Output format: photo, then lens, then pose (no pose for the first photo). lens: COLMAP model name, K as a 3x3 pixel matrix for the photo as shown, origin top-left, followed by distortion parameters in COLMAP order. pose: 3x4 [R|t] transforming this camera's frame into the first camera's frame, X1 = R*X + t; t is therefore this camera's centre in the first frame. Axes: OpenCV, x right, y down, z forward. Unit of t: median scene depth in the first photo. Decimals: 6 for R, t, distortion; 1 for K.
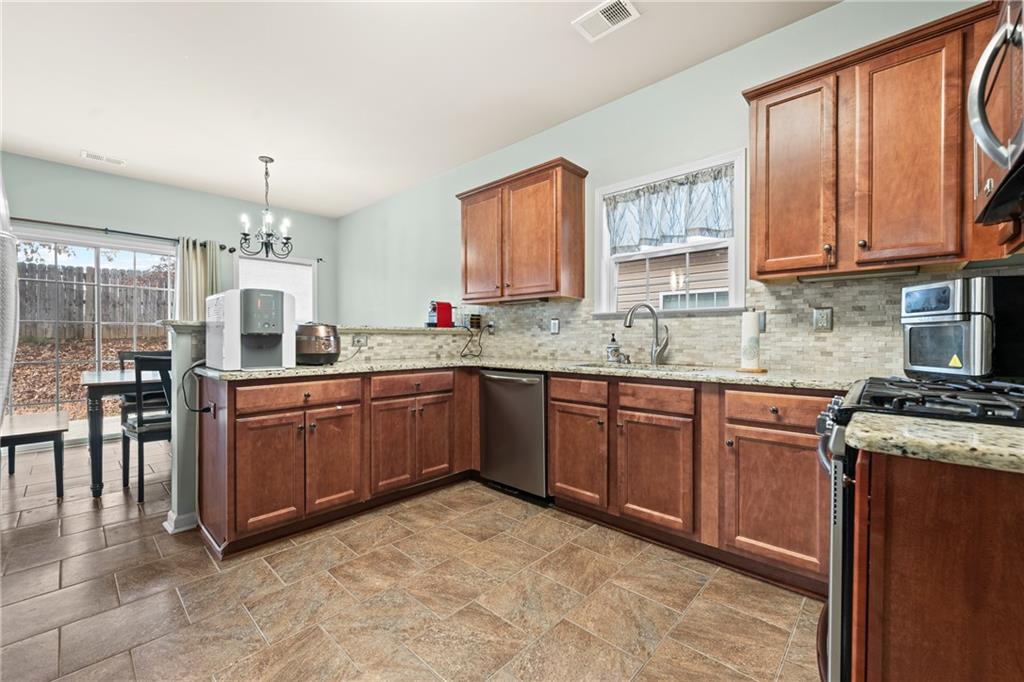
lens RADIAL K [[419.7, 0, 507.9], [0, 419.7, 346.1], [0, 0, 1]] dist [-0.000721, -0.000363]
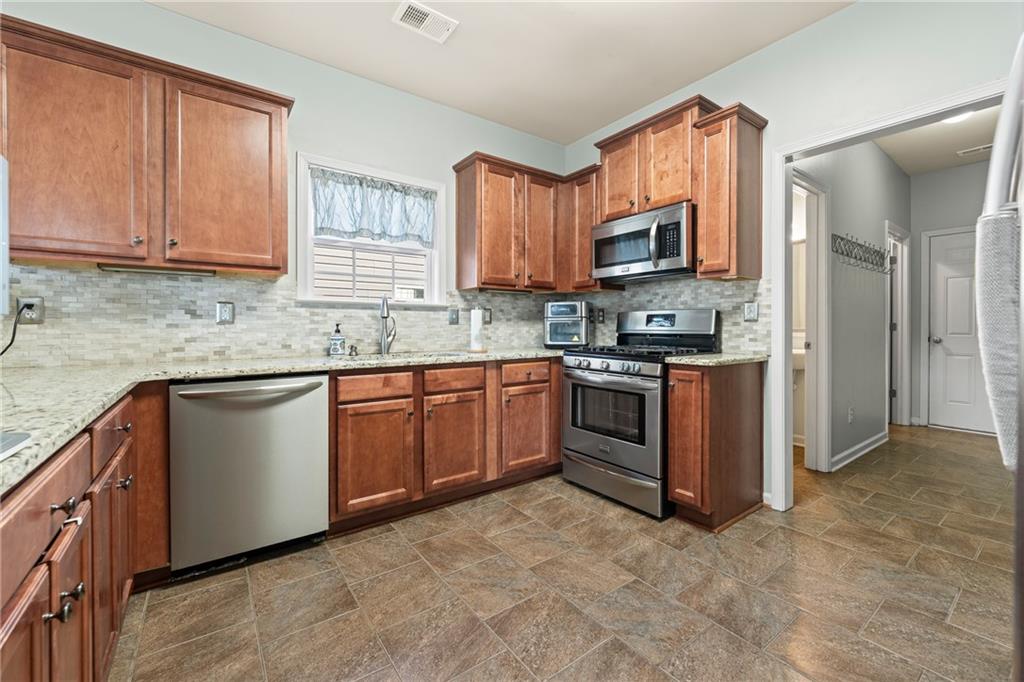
lens RADIAL K [[419.7, 0, 506.0], [0, 419.7, 336.3], [0, 0, 1]] dist [-0.000721, -0.000363]
pose [[0.181826, -0.017595, 0.983173, -0.691200], [0.023927, 0.999623, 0.013464, -0.008099], [-0.983040, 0.021076, 0.182179, 0.570537]]
